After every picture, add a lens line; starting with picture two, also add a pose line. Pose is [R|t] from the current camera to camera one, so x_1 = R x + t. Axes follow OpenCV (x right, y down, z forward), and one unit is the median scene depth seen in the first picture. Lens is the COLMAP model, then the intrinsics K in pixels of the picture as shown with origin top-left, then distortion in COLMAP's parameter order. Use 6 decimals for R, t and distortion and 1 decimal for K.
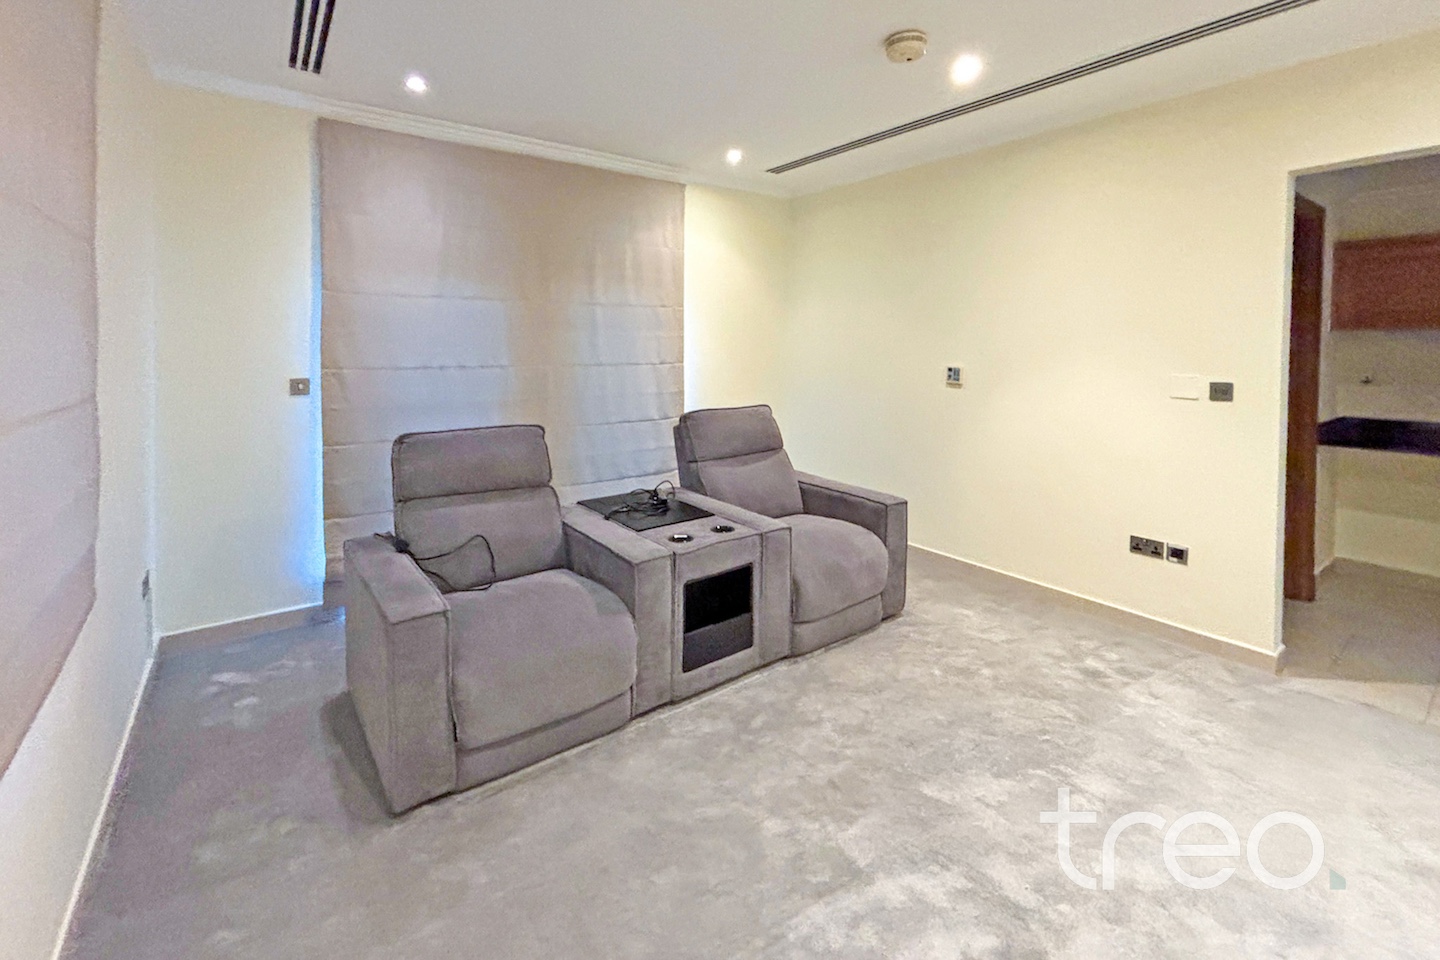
lens RADIAL K [[636.6, 0, 719.3], [0, 636.6, 352.6], [0, 0, 1]] dist [0.000444, 0.000048]
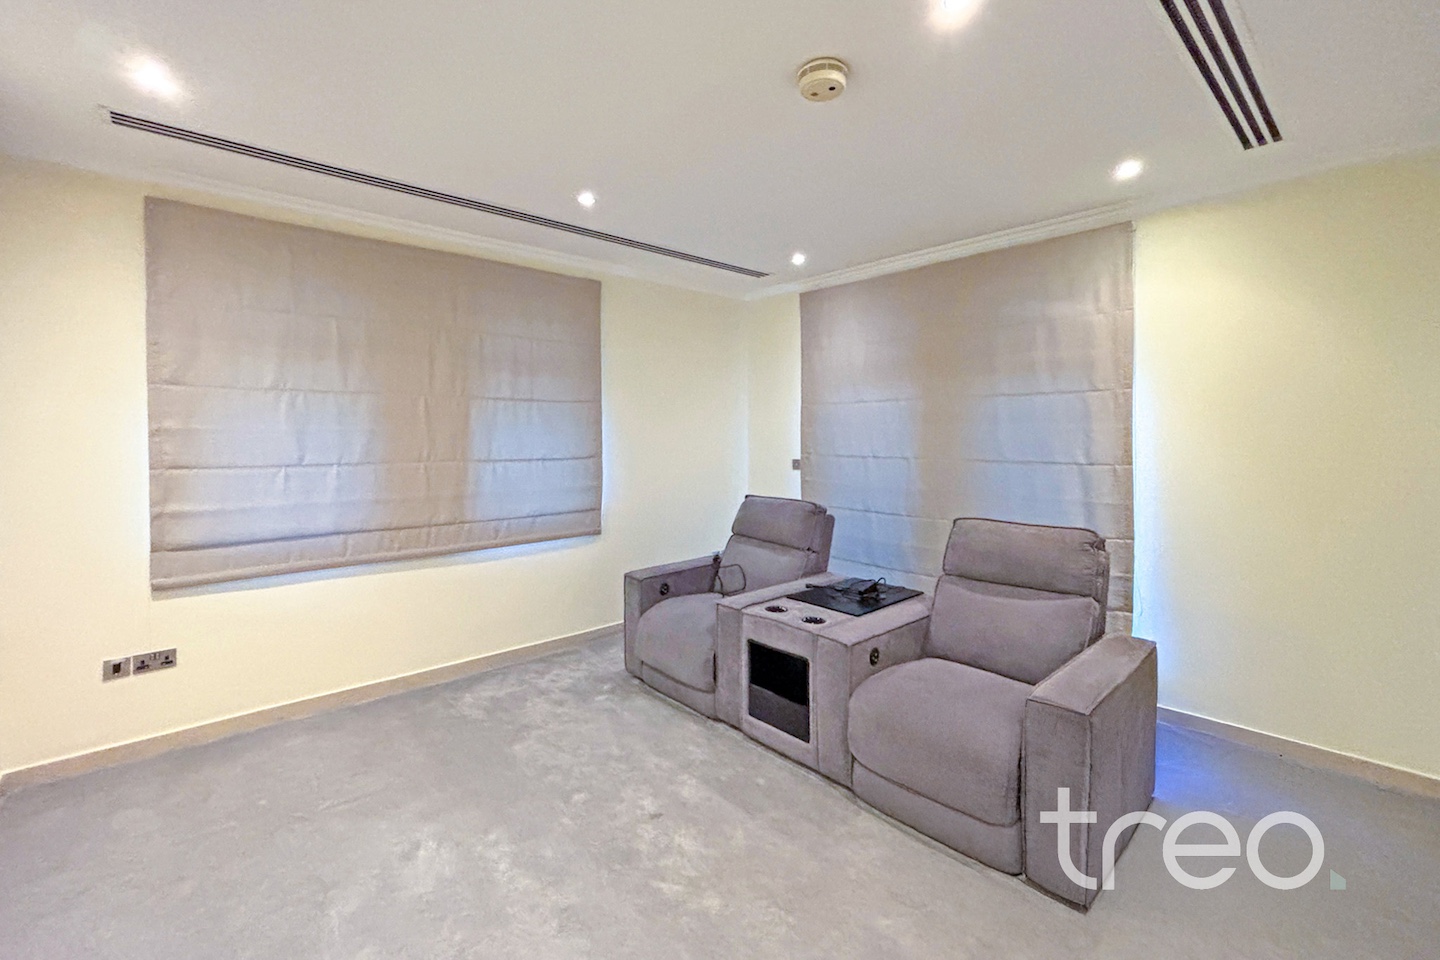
lens RADIAL K [[607.6, 0, 718.9], [0, 607.6, 443.7], [0, 0, 1]] dist [0.000711, 0.000134]
pose [[0.096919, 0.011344, -0.995228, 0.769365], [-0.018905, 0.999776, 0.009555, -0.008171], [0.995113, 0.017889, 0.097112, 0.600095]]
